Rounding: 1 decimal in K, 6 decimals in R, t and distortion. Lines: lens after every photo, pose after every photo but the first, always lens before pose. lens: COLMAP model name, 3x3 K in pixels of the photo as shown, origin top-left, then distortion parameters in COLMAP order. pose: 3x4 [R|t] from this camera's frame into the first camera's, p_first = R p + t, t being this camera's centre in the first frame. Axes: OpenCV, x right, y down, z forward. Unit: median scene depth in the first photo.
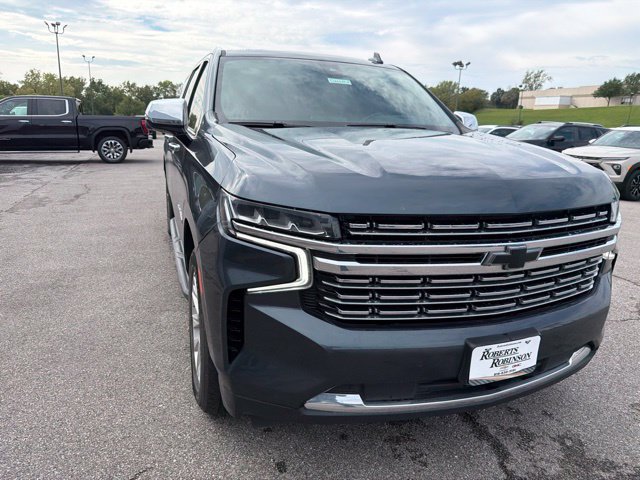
lens RADIAL K [[456.7, 0, 322.3], [0, 456.7, 236.4], [0, 0, 1]] dist [0.024643, -0.029603]
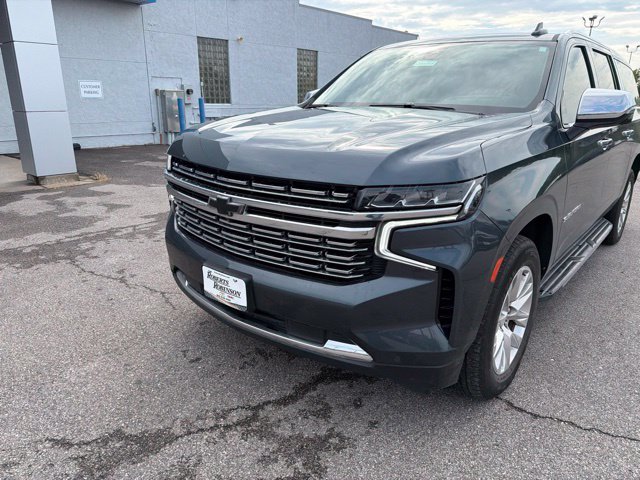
lens RADIAL K [[456.7, 0, 320.0], [0, 456.7, 232.1], [0, 0, 1]] dist [0.024643, -0.029603]
pose [[0.487276, 0.221947, -0.844572, 1.155447], [-0.219855, 0.967188, 0.127325, -0.071605], [0.845119, 0.123641, 0.520084, 0.412423]]
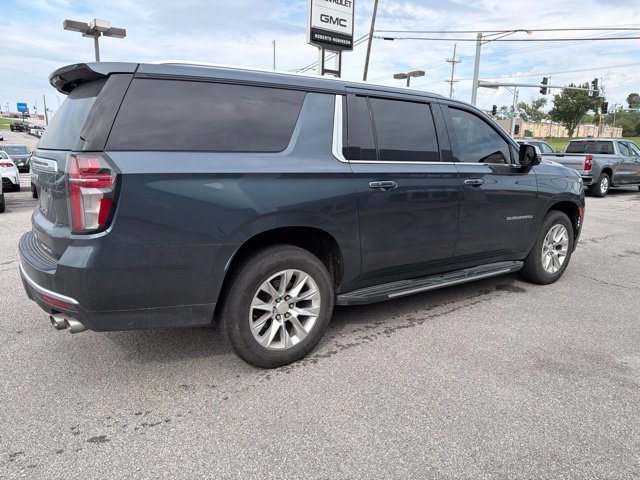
lens RADIAL K [[456.7, 0, 326.5], [0, 456.7, 241.2], [0, 0, 1]] dist [0.024643, -0.029603]
pose [[-0.273870, -0.235682, 0.932443, -2.033499], [0.211719, 0.930954, 0.297490, -0.731831], [-0.938174, 0.278890, -0.205062, 2.495297]]
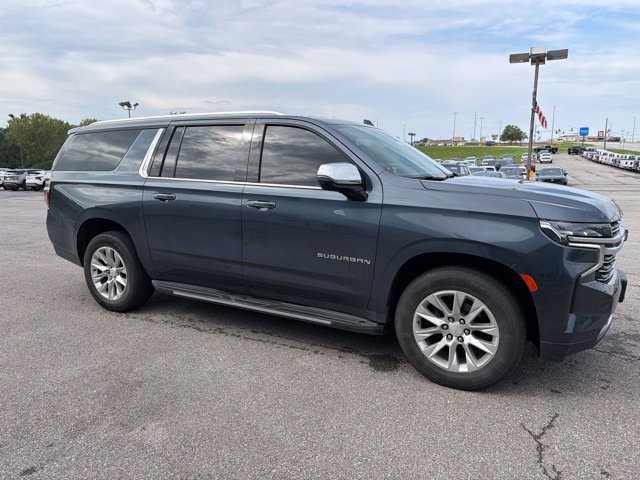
lens RADIAL K [[456.7, 0, 323.6], [0, 456.7, 235.3], [0, 0, 1]] dist [0.024643, -0.029603]
pose [[0.748865, -0.139648, 0.647843, -1.387972], [0.191172, 0.981511, -0.009410, -0.137170], [-0.634551, 0.130896, 0.761716, 0.201153]]
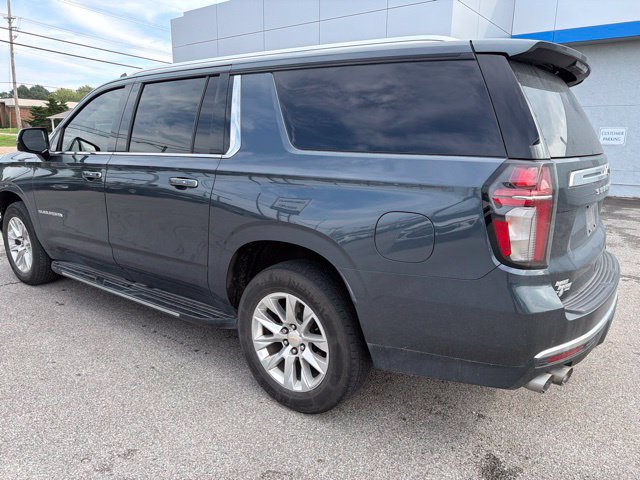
lens RADIAL K [[456.7, 0, 325.8], [0, 456.7, 241.1], [0, 0, 1]] dist [0.024643, -0.029603]
pose [[-0.840475, 0.078559, -0.536125, 0.505985], [-0.175359, 0.896750, 0.406310, -0.895058], [0.512690, 0.435508, -0.739920, 3.437629]]
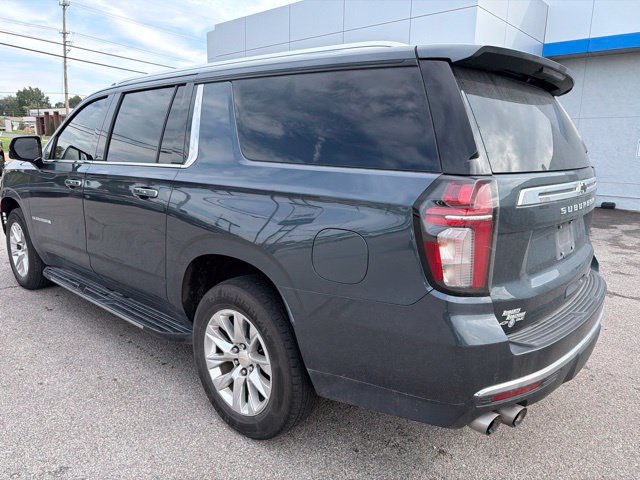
lens RADIAL K [[456.7, 0, 325.9], [0, 456.7, 240.0], [0, 0, 1]] dist [0.024643, -0.029603]
pose [[-0.881566, 0.044623, -0.469948, 0.313697], [-0.166920, 0.901742, 0.398746, -0.917509], [0.441565, 0.429964, -0.787497, 3.478515]]
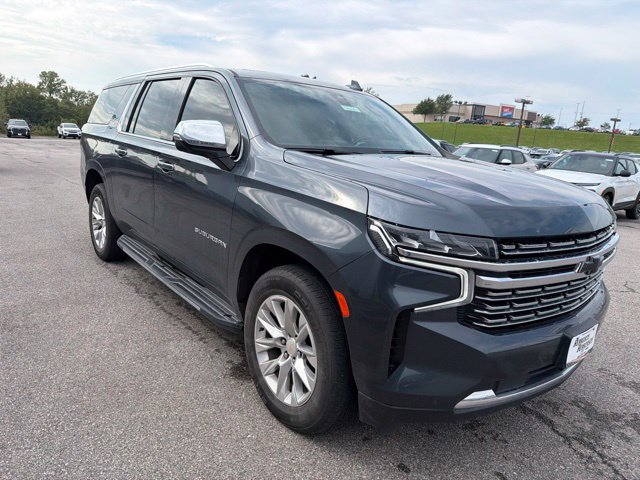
lens RADIAL K [[456.7, 0, 322.9], [0, 456.7, 235.1], [0, 0, 1]] dist [0.024643, -0.029603]
pose [[0.944386, -0.042049, 0.326140, -0.515634], [0.047655, 0.998821, -0.009215, -0.044664], [-0.325368, 0.024245, 0.945277, 0.011534]]
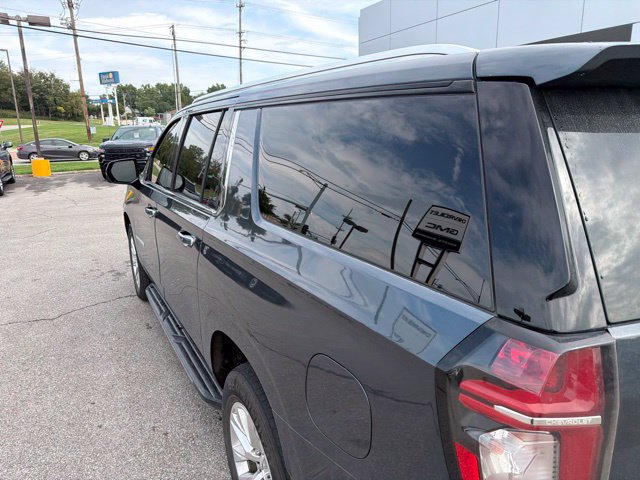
lens RADIAL K [[456.7, 0, 320.8], [0, 456.7, 242.0], [0, 0, 1]] dist [0.024643, -0.029603]
pose [[-0.989884, 0.026430, -0.139395, 0.002802], [-0.043372, 0.879090, 0.474678, -0.972393], [0.135087, 0.475922, -0.869051, 3.223942]]
